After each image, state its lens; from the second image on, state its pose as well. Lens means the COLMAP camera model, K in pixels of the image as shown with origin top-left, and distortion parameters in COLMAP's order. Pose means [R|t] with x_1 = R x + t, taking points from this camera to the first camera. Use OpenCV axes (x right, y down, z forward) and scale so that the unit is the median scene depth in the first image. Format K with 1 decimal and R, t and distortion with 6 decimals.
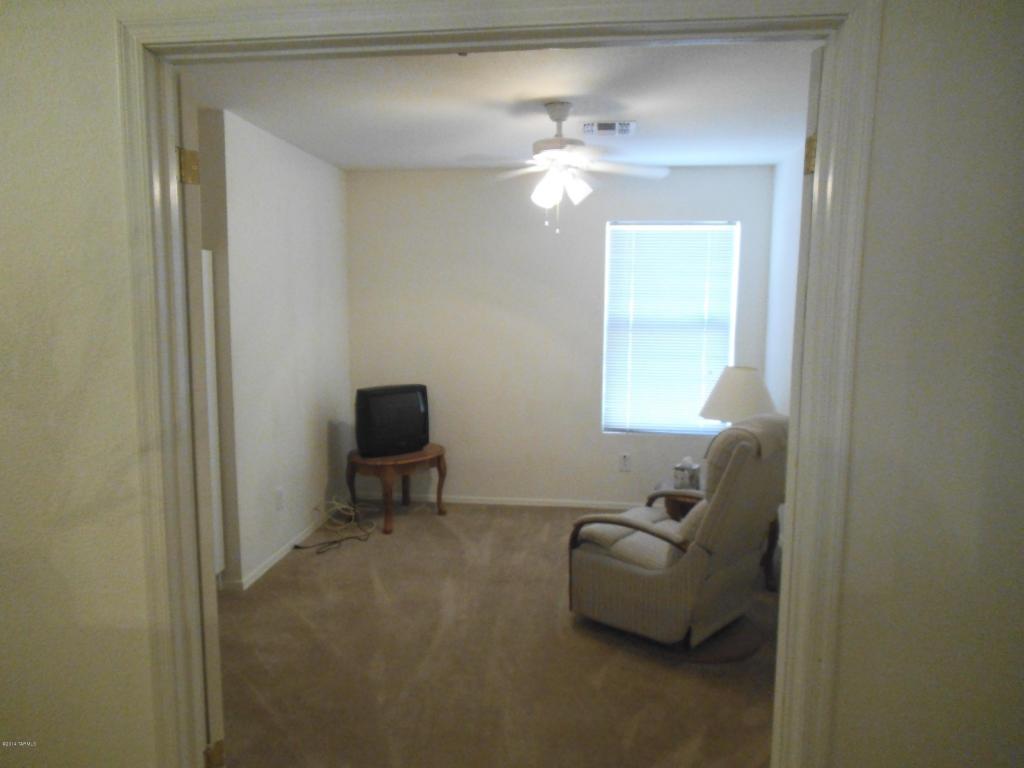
lens RADIAL K [[716.9, 0, 513.3], [0, 716.9, 382.3], [0, 0, 1]] dist [0.000185, -0.010807]
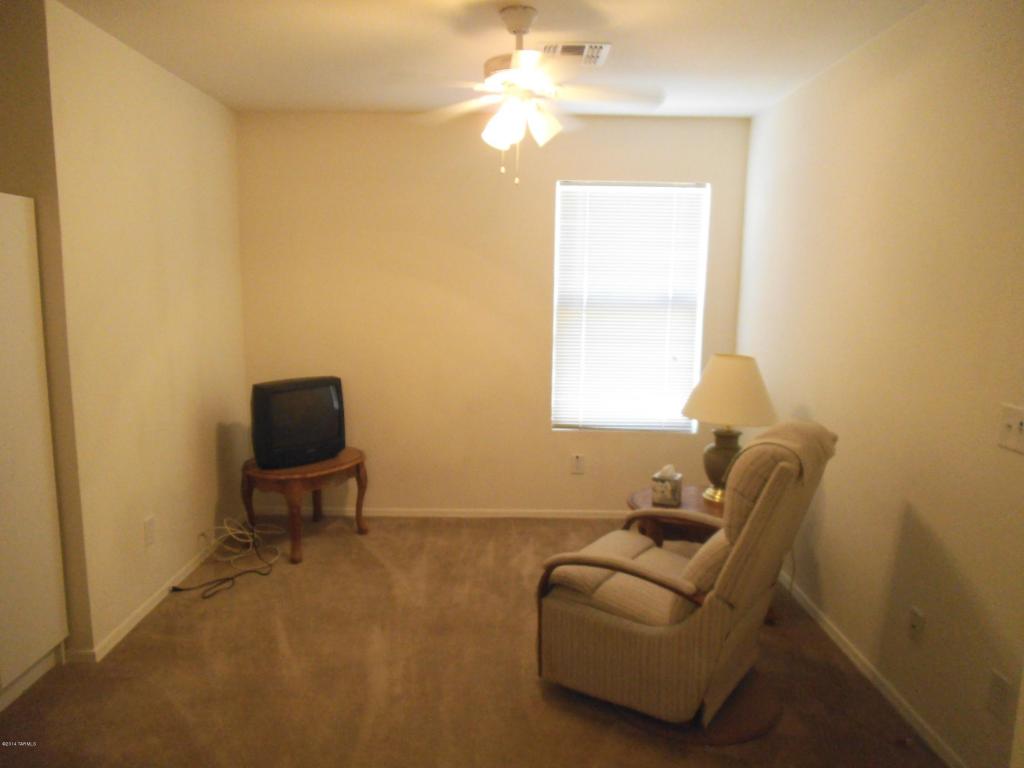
lens RADIAL K [[716.9, 0, 513.1], [0, 716.9, 382.0], [0, 0, 1]] dist [0.000185, -0.010807]
pose [[0.992540, -0.012693, 0.121253, -0.030502], [0.009075, 0.999498, 0.030350, -0.016796], [-0.121578, -0.029024, 0.992157, 0.197151]]
